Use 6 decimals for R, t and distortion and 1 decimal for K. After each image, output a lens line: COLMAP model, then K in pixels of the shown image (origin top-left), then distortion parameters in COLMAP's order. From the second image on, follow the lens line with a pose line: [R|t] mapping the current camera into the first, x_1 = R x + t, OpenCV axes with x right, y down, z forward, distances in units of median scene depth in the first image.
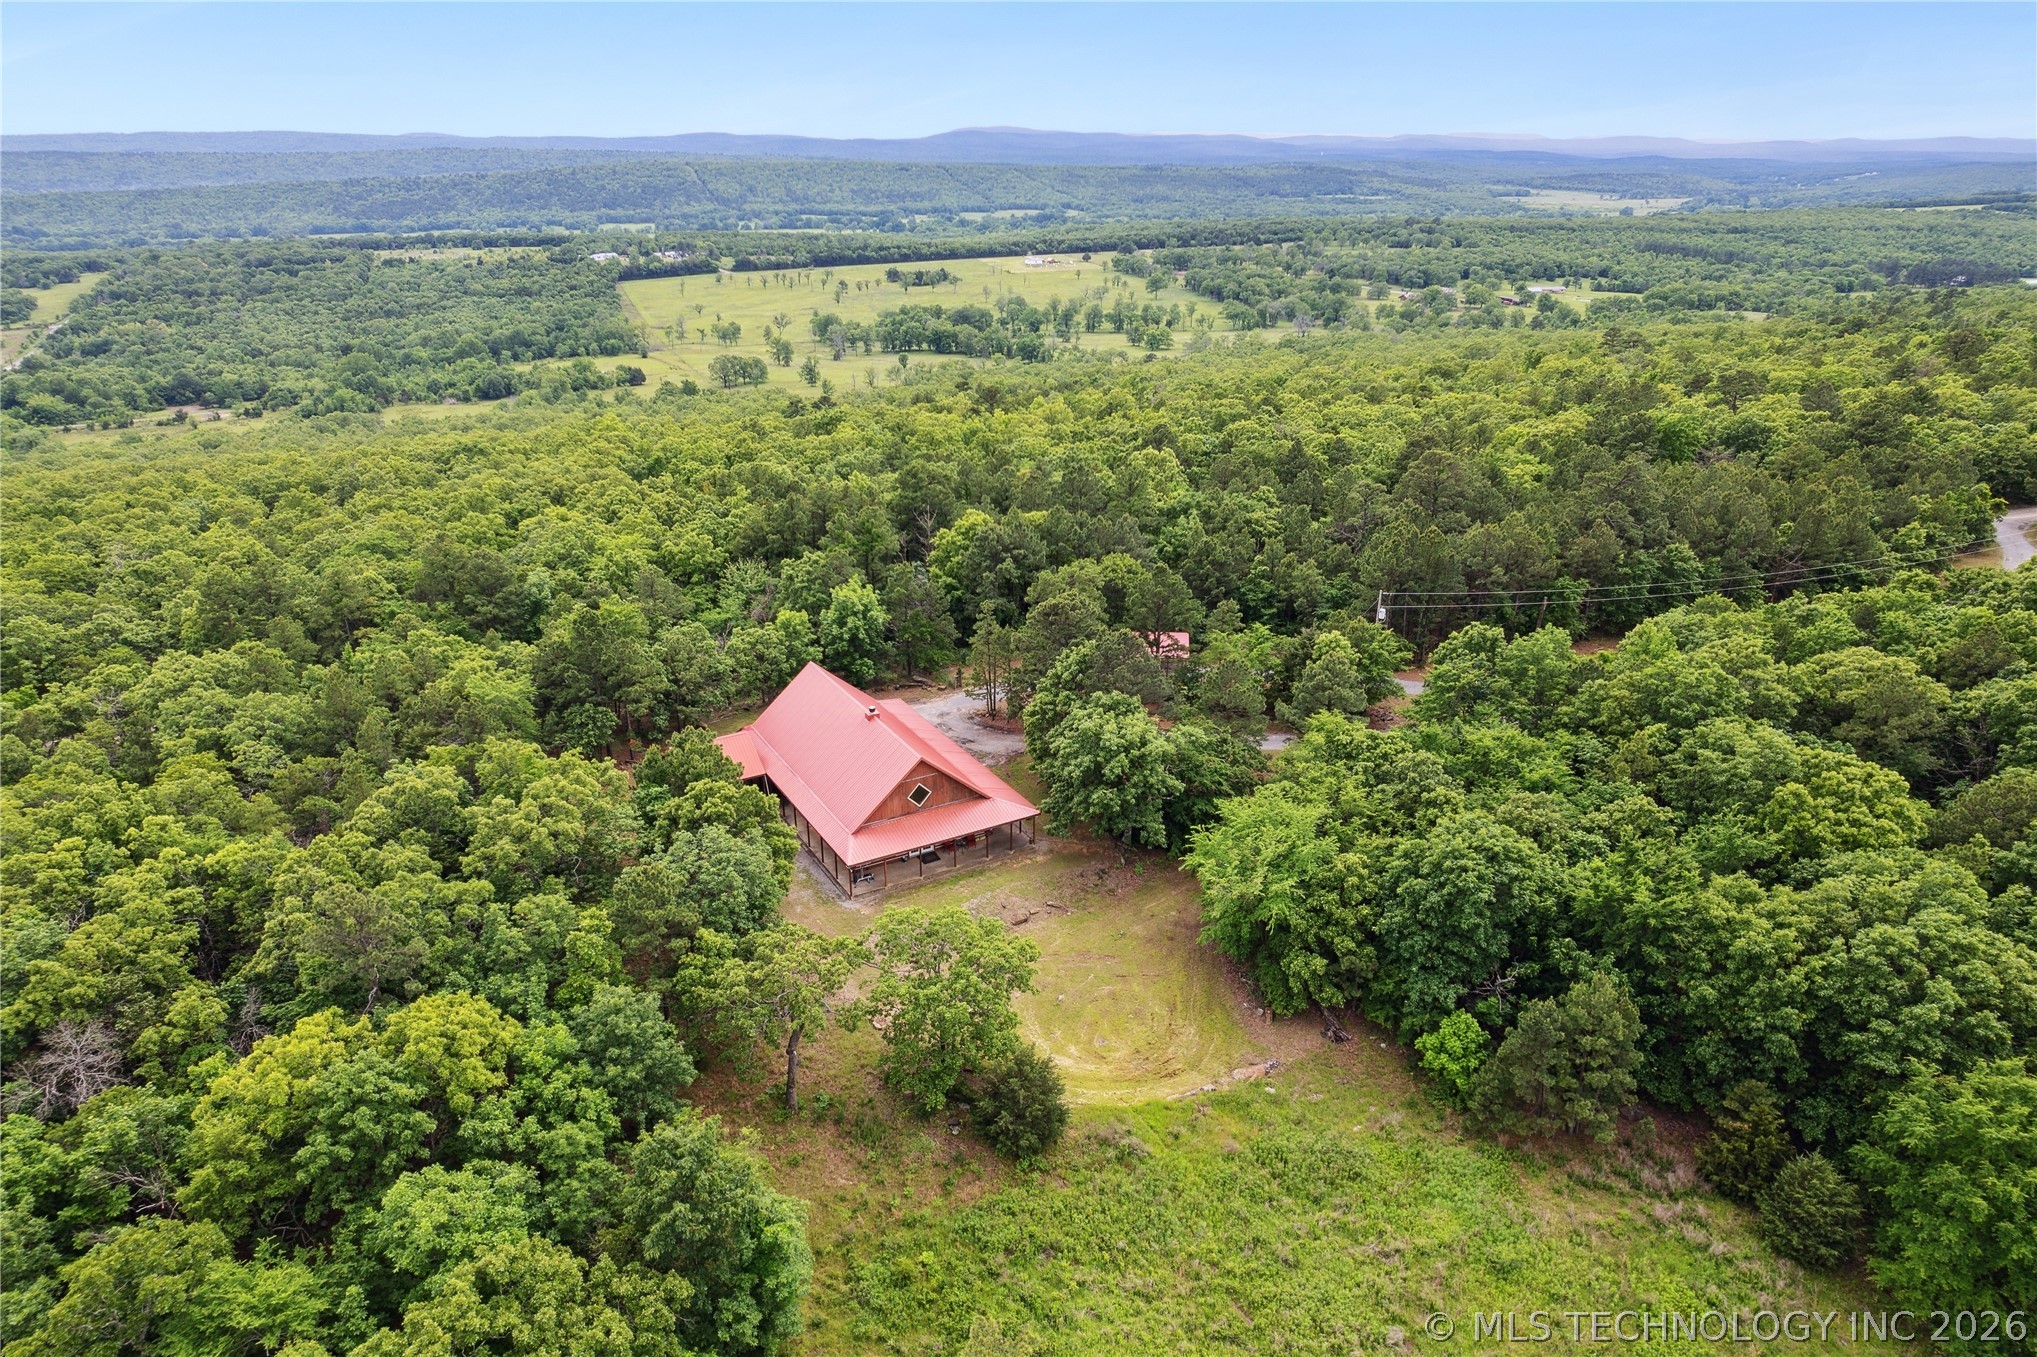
lens RADIAL K [[1370.7, 0, 1013.2], [0, 1370.7, 669.5], [0, 0, 1]] dist [-0.095263, 0.095039]
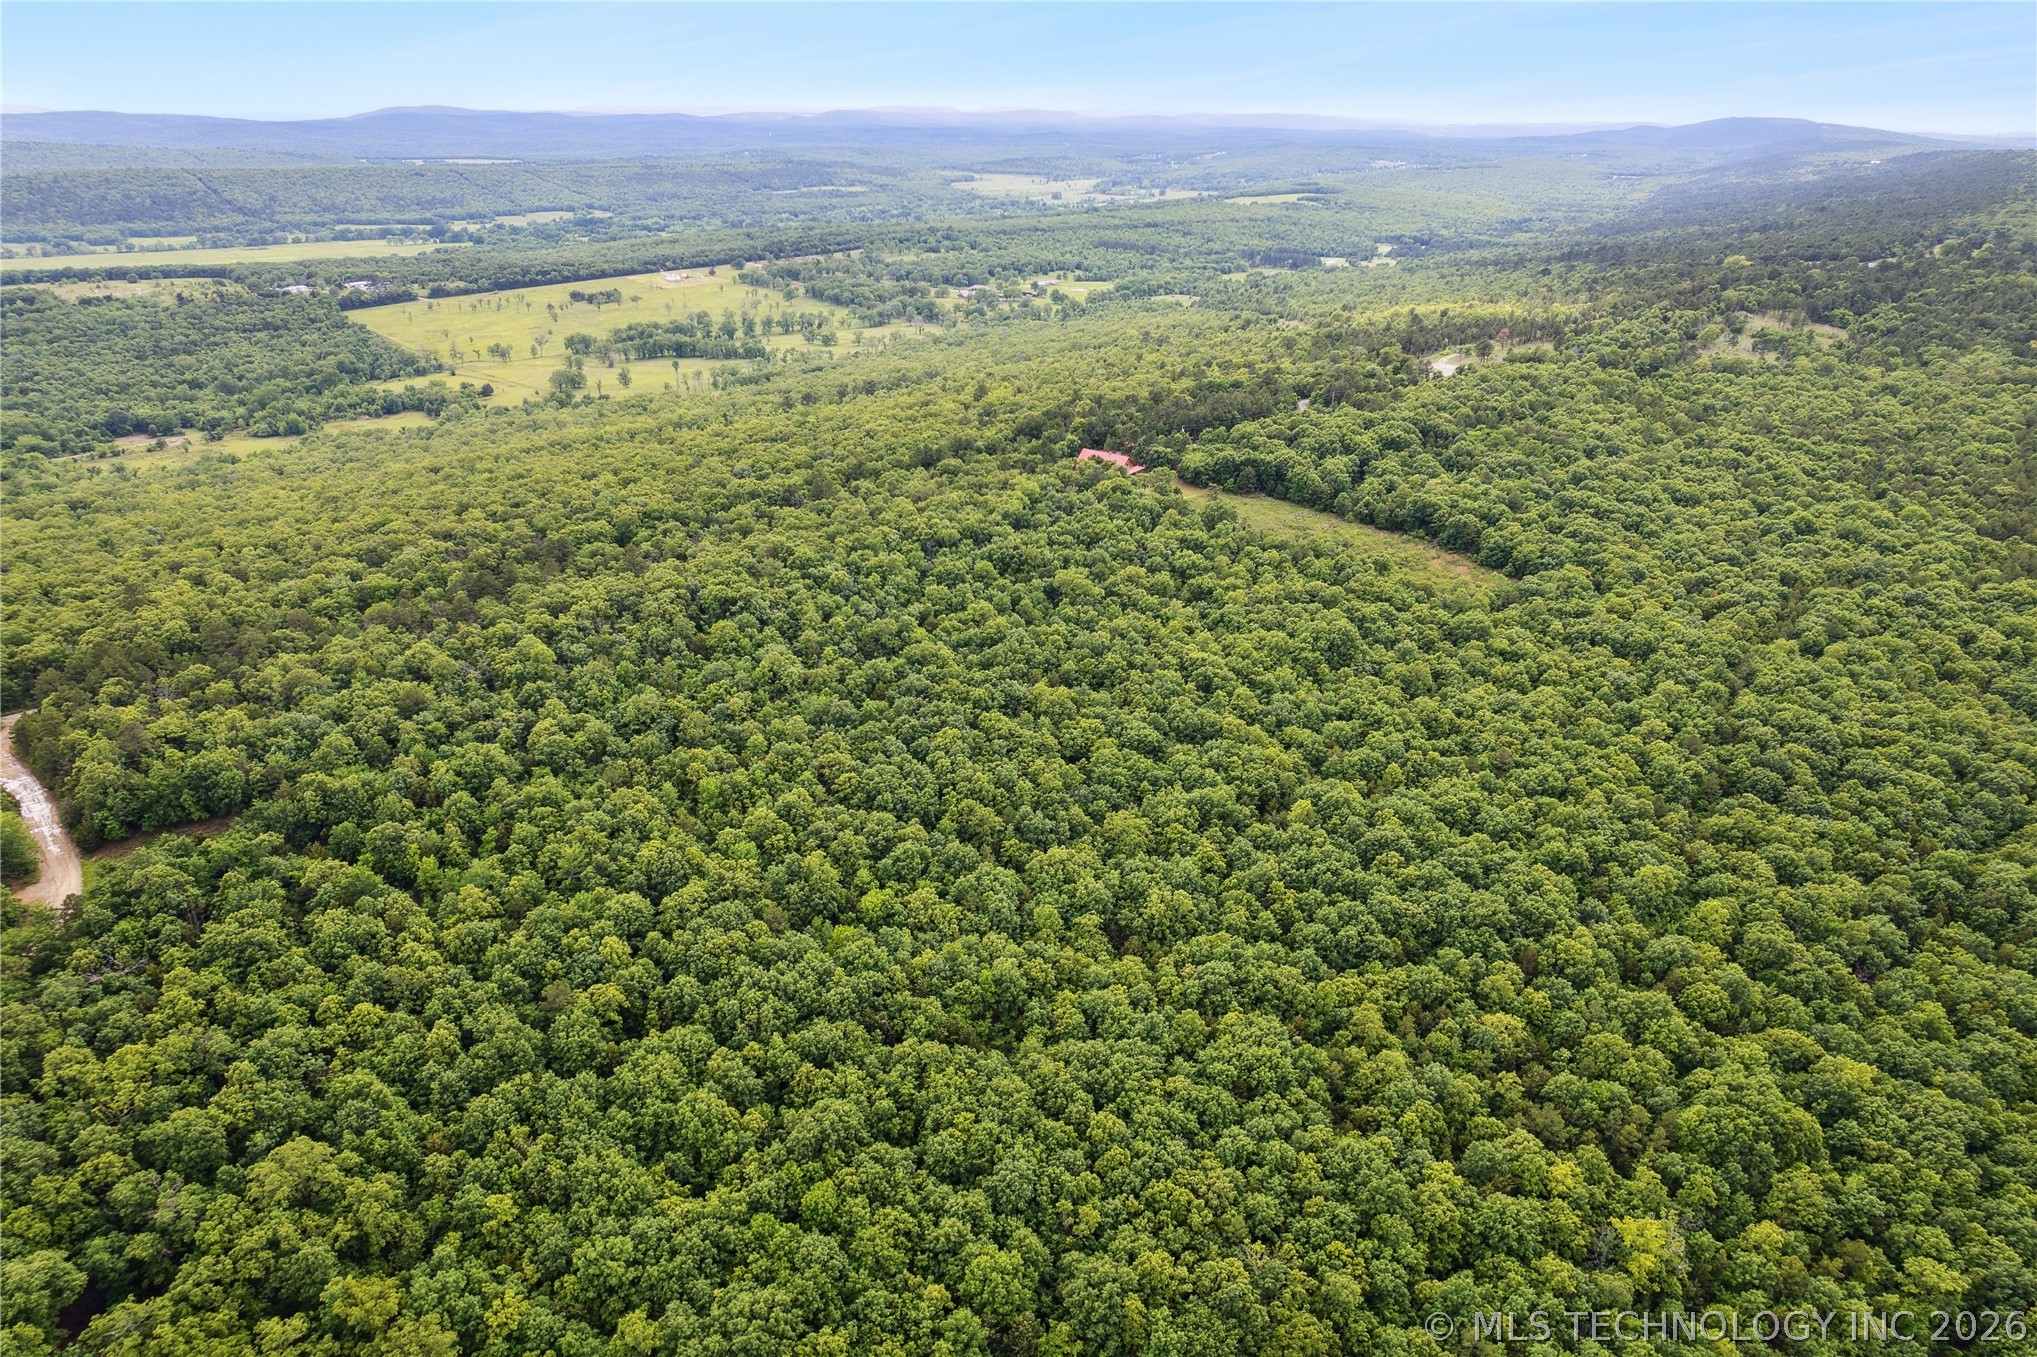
lens RADIAL K [[1309.4, 0, 1015.1], [0, 1309.4, 662.6], [0, 0, 1]] dist [-0.087197, 0.083849]
pose [[0.922526, -0.144177, 0.357992, -0.202847], [0.133454, 0.989548, 0.054623, 0.043747], [-0.362126, -0.002615, 0.932125, -0.303400]]
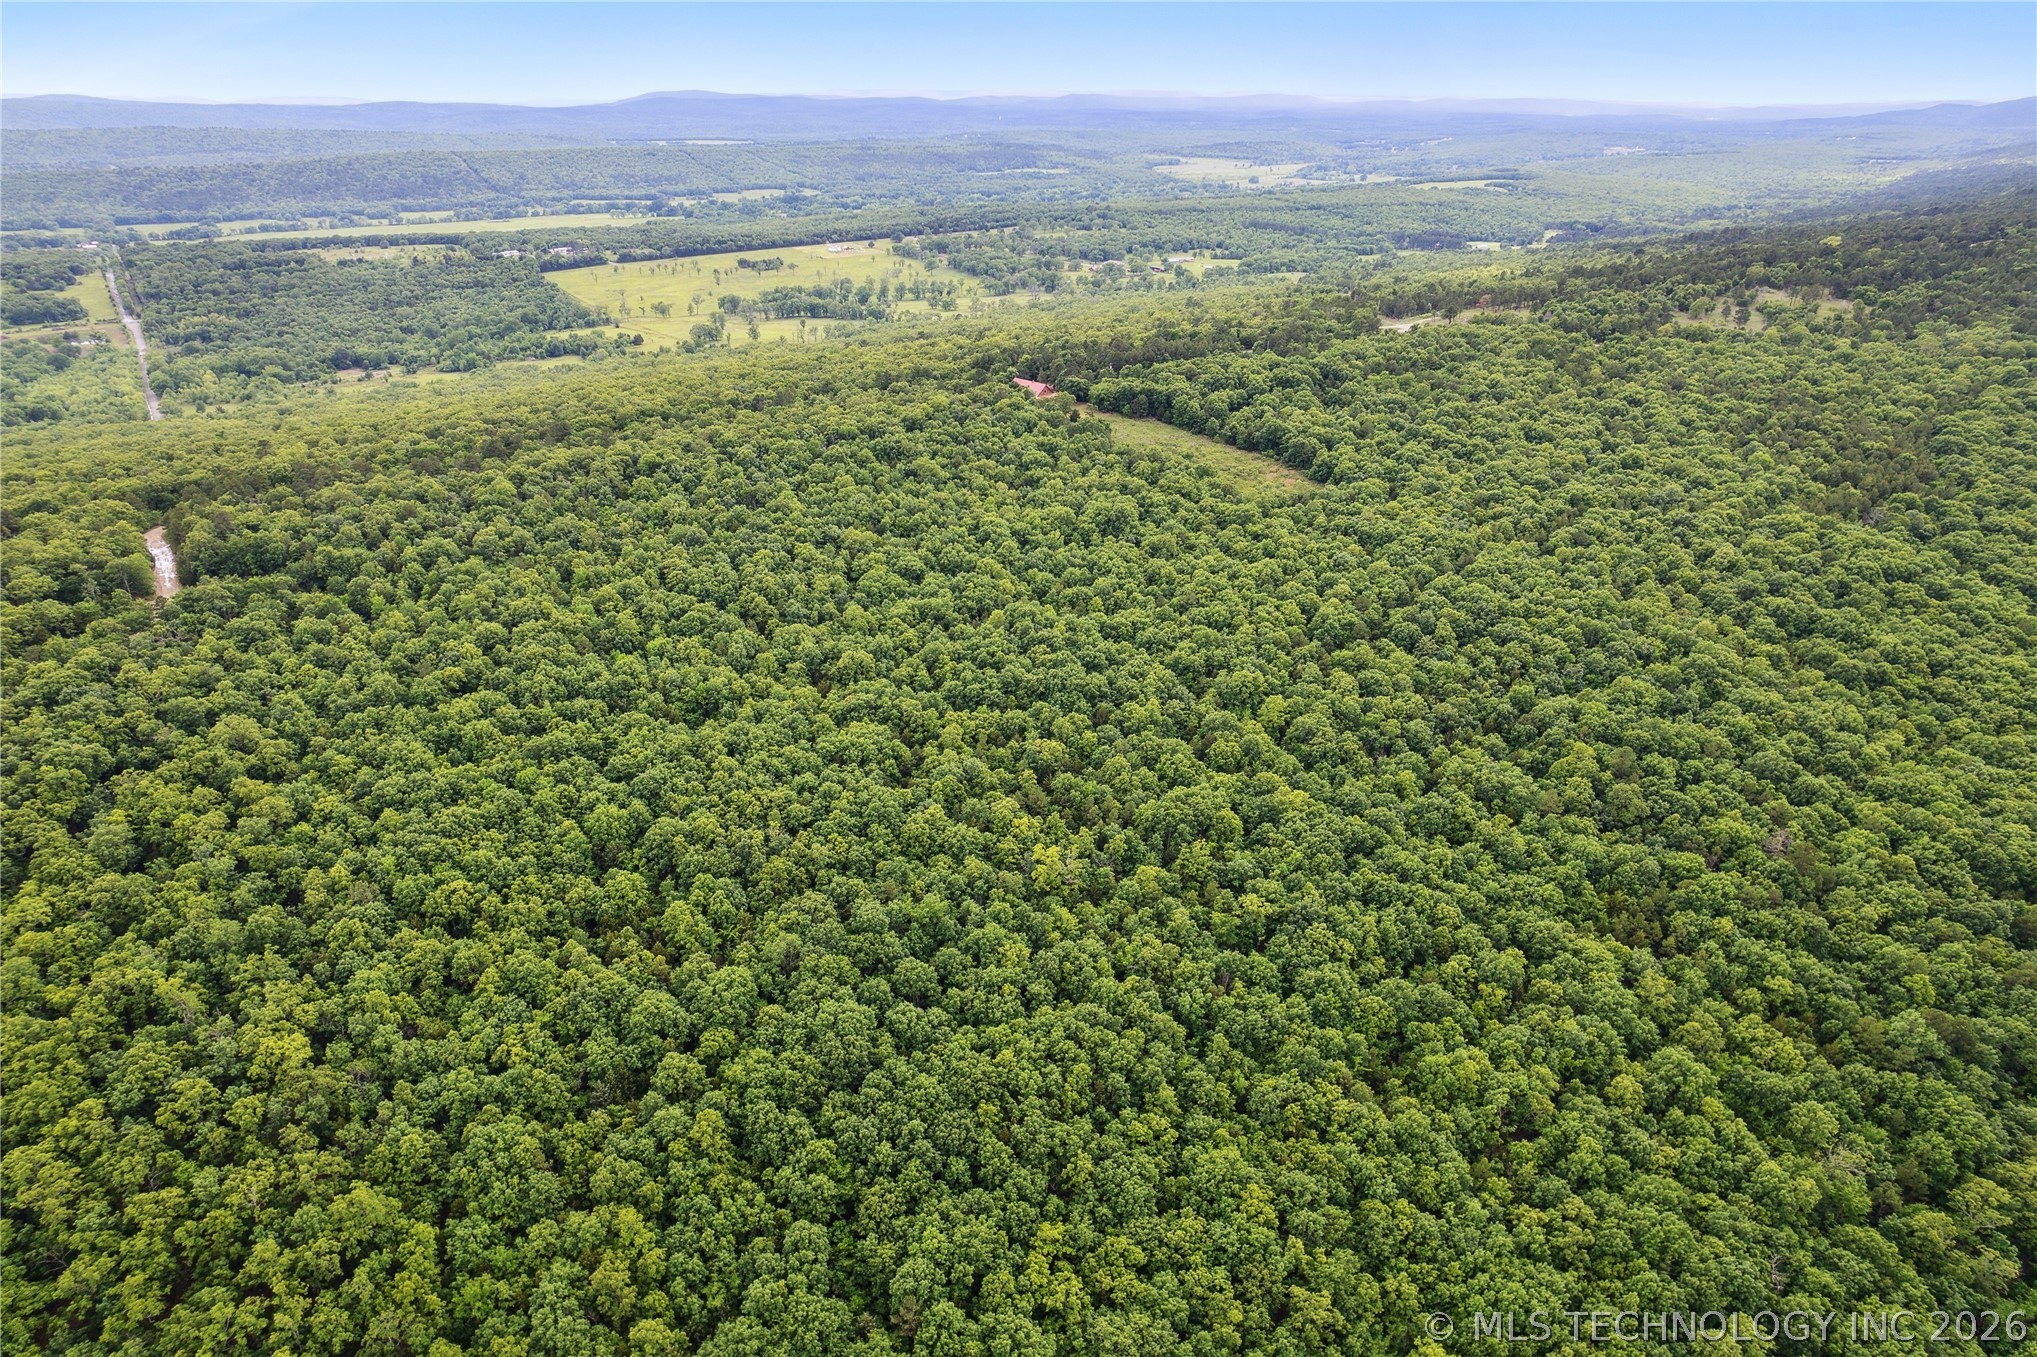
lens RADIAL K [[1309.4, 0, 1015.1], [0, 1309.4, 662.6], [0, 0, 1]] dist [-0.087197, 0.083849]
pose [[0.975029, -0.087812, 0.203978, -0.130942], [0.079634, 0.995669, 0.047978, 0.089123], [-0.207308, -0.030536, 0.977799, -0.421259]]
